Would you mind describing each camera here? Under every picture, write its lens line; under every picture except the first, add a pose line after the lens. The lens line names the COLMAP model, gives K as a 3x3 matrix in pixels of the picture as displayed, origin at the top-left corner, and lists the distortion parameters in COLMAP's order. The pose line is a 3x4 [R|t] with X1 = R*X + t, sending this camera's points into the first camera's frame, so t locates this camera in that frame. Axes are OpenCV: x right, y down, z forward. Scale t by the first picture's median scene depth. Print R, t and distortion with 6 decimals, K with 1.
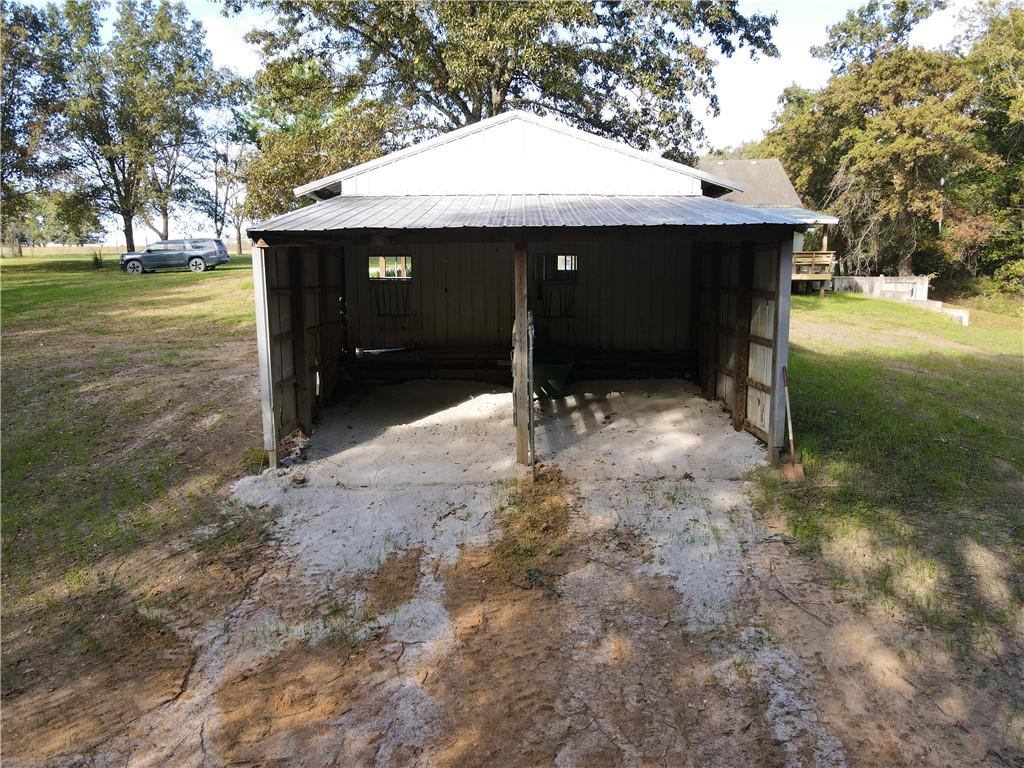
lens RADIAL K [[752.3, 0, 508.8], [0, 752.3, 379.7], [0, 0, 1]] dist [0.010872, 0.004956]
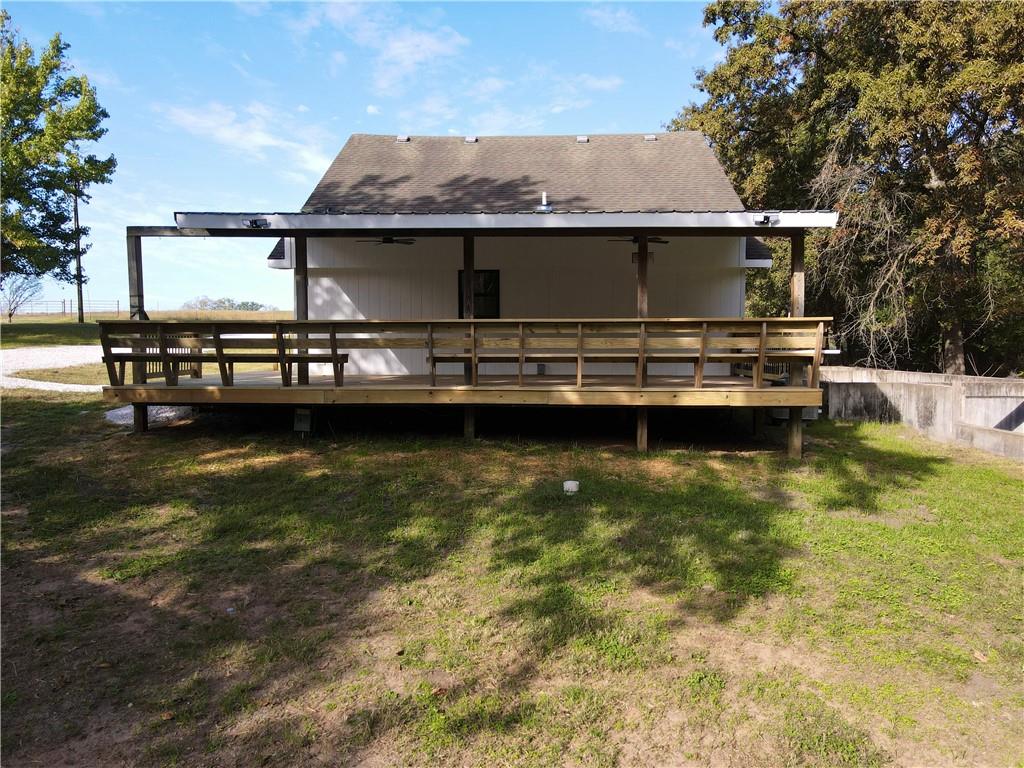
lens RADIAL K [[752.3, 0, 508.8], [0, 752.3, 379.7], [0, 0, 1]] dist [0.010872, 0.004956]
pose [[0.999709, 0.010797, 0.021578, 0.221298], [-0.008905, 0.996262, -0.085924, -0.087348], [-0.022425, 0.085707, 0.996068, 0.526658]]
